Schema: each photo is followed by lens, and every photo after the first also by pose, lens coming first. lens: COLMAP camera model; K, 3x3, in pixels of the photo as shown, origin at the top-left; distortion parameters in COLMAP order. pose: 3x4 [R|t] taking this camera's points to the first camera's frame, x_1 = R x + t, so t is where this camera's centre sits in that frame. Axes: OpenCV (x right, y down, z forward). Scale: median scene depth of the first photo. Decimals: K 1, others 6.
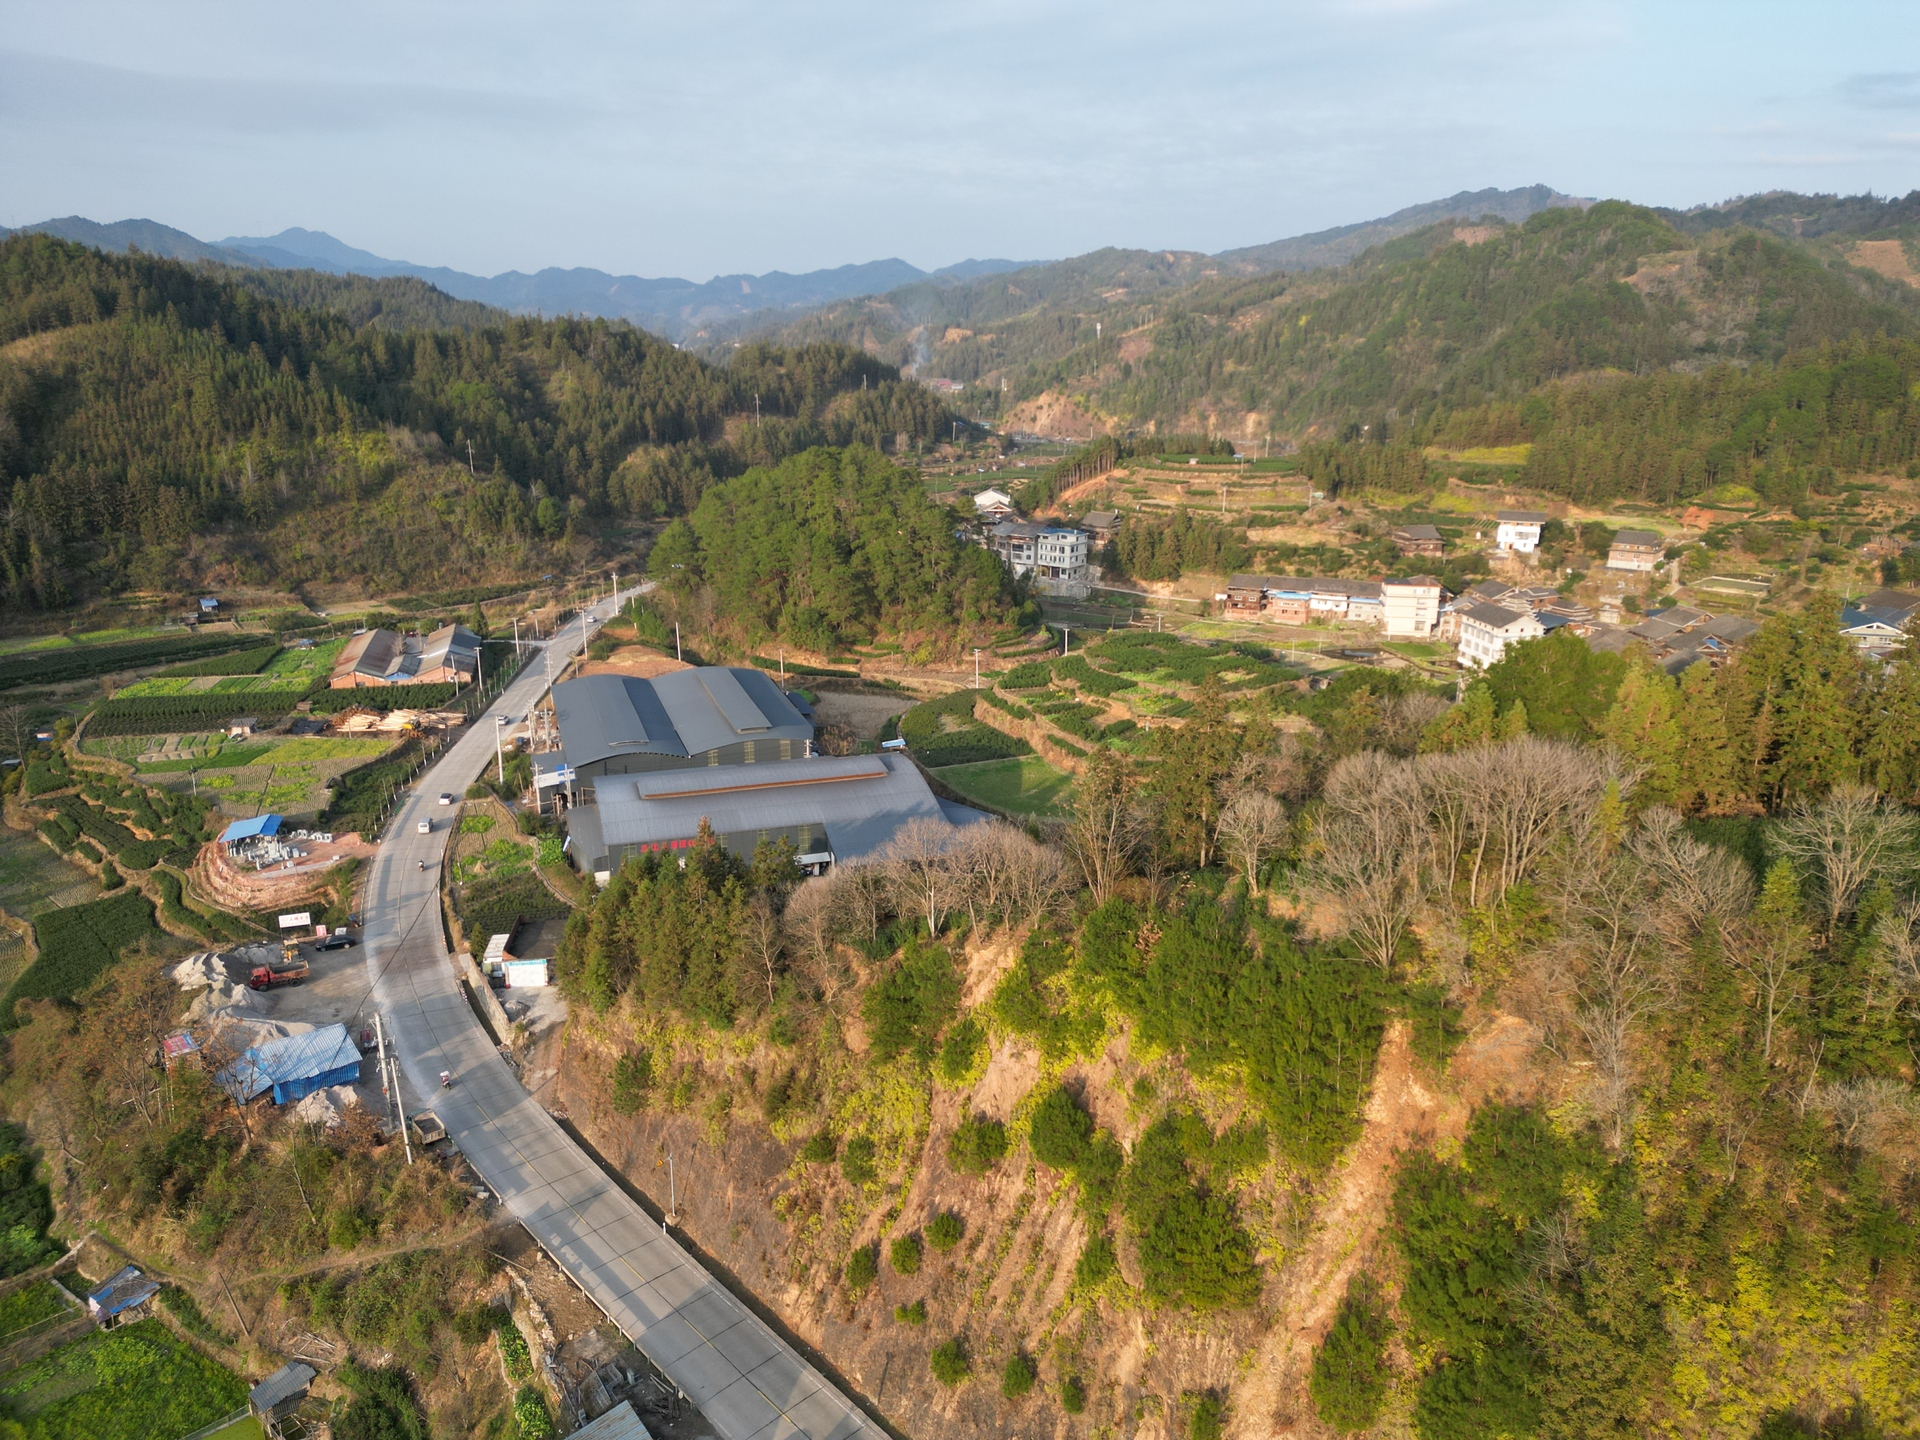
lens RADIAL K [[1326.3, 0, 963.3], [0, 1326.3, 721.0], [0, 0, 1]] dist [0.092372, -0.089178]
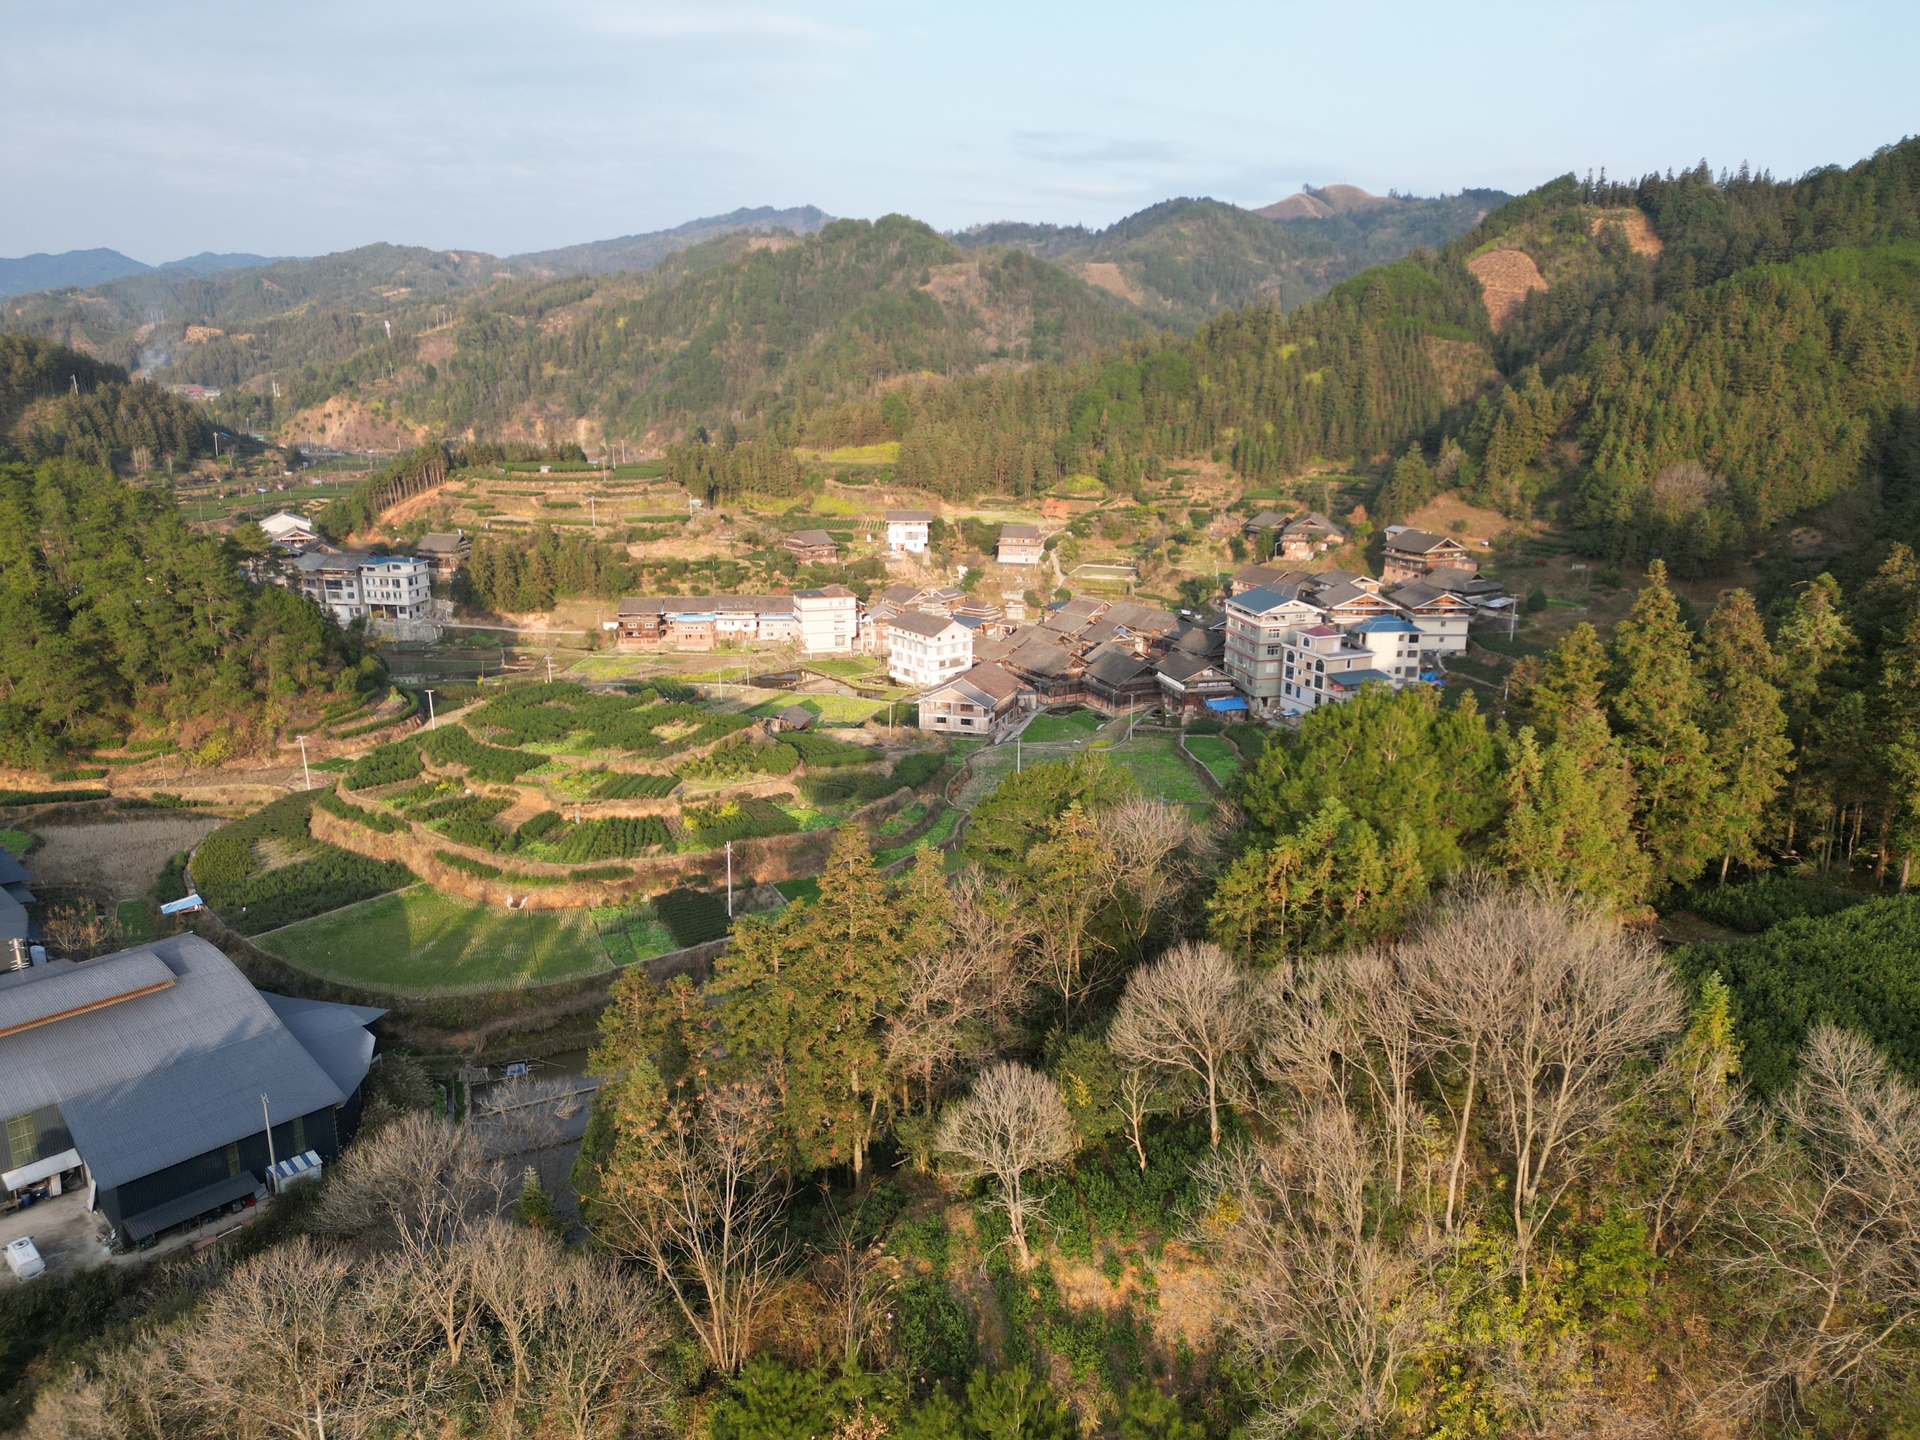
lens RADIAL K [[1326.3, 0, 963.3], [0, 1326.3, 721.0], [0, 0, 1]] dist [0.092372, -0.089178]
pose [[0.881946, -0.126535, 0.454049, -0.002744], [0.129970, 0.991233, 0.023784, -0.023118], [-0.453077, 0.038036, 0.890659, 0.135700]]
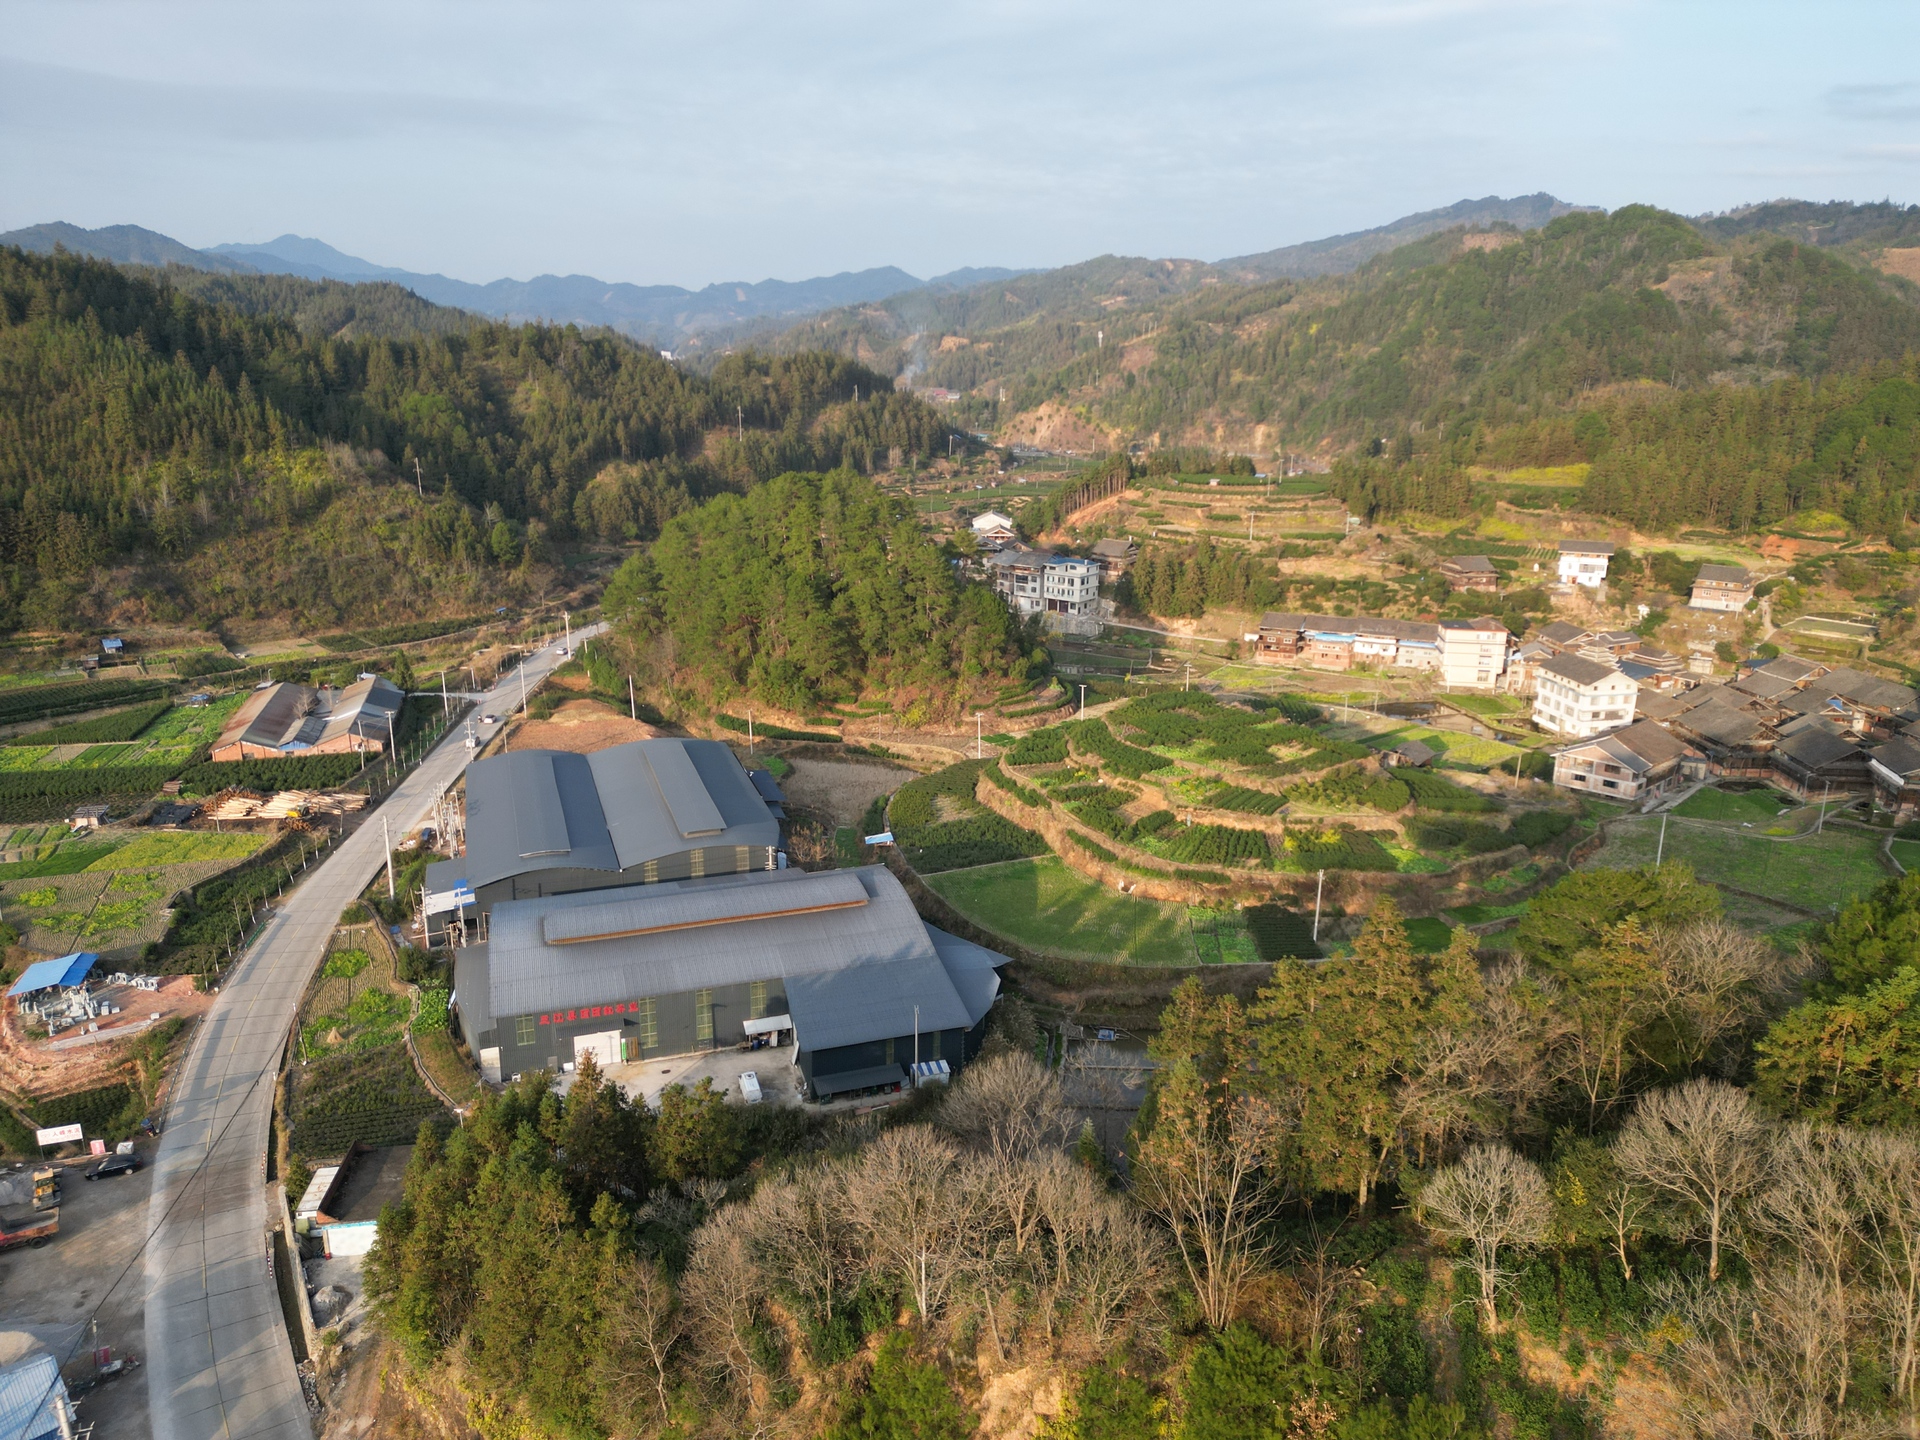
lens RADIAL K [[1326.3, 0, 963.3], [0, 1326.3, 721.0], [0, 0, 1]] dist [0.092372, -0.089178]
pose [[0.999994, 0.000541, 0.003309, -0.001953], [-0.000522, 0.999984, -0.005612, -0.031032], [-0.003312, 0.005610, 0.999979, 0.106142]]
